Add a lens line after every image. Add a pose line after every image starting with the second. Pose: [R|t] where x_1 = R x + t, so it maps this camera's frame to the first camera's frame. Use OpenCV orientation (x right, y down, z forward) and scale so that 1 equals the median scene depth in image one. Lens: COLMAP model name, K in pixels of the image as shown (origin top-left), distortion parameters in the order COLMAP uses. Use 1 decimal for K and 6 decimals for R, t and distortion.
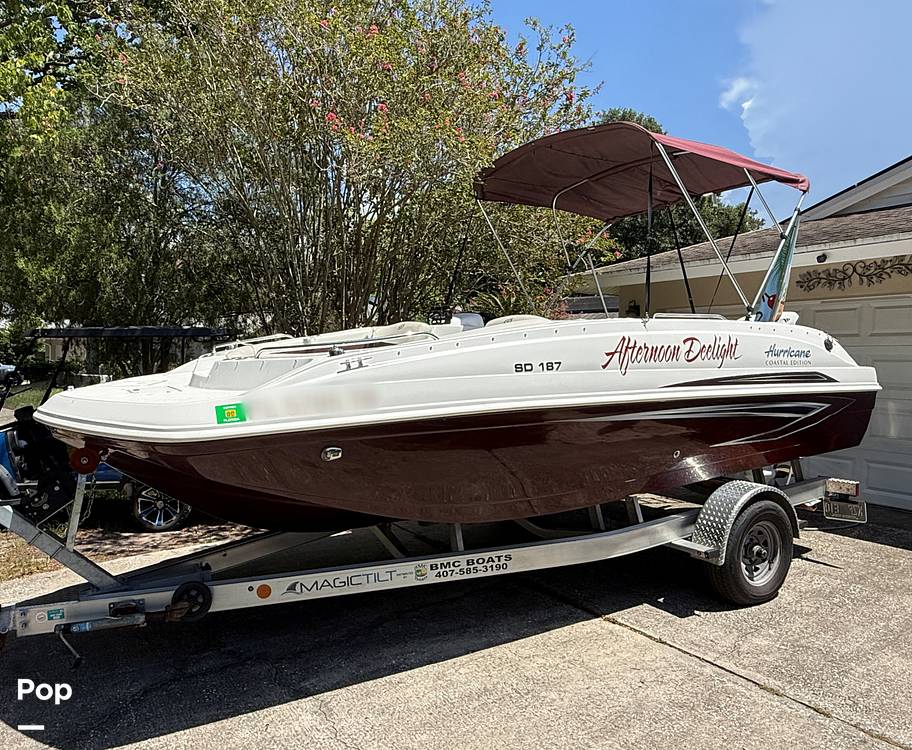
lens RADIAL K [[636.6, 0, 455.2], [0, 636.6, 372.1], [0, 0, 1]] dist [-0.002464, 0.030532]
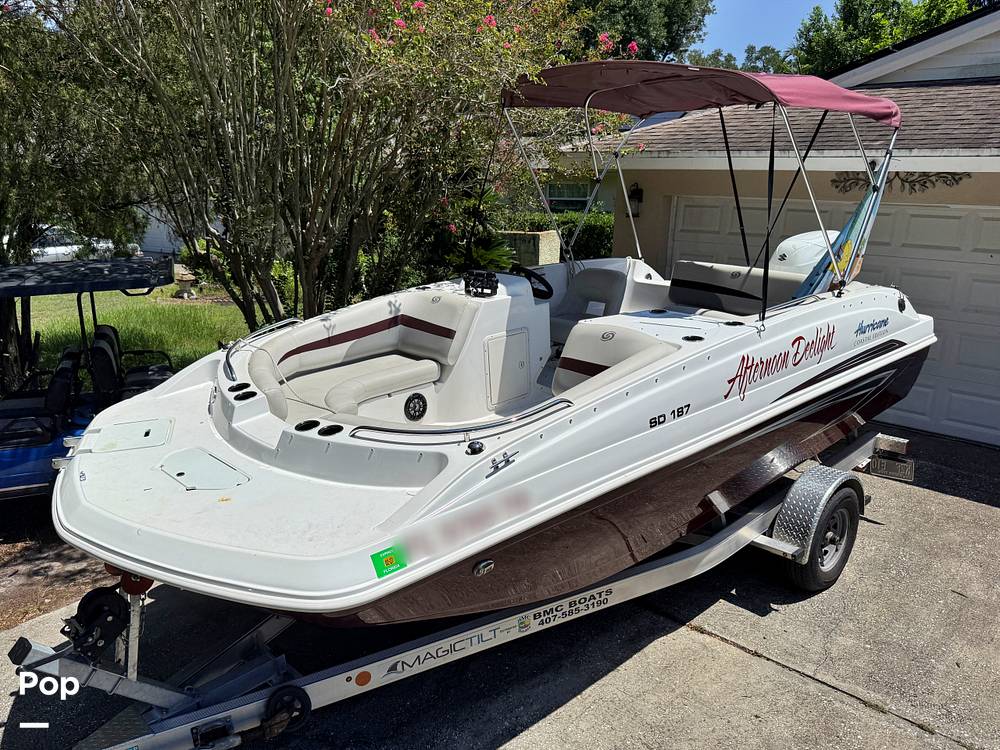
lens RADIAL K [[750.5, 0, 500.3], [0, 750.5, 379.3], [0, 0, 1]] dist [0.101116, -0.130513]
pose [[0.977962, -0.060755, 0.199748, -0.279173], [0.008588, 0.967622, 0.252259, -0.294500], [-0.208606, -0.244984, 0.946819, 0.065478]]
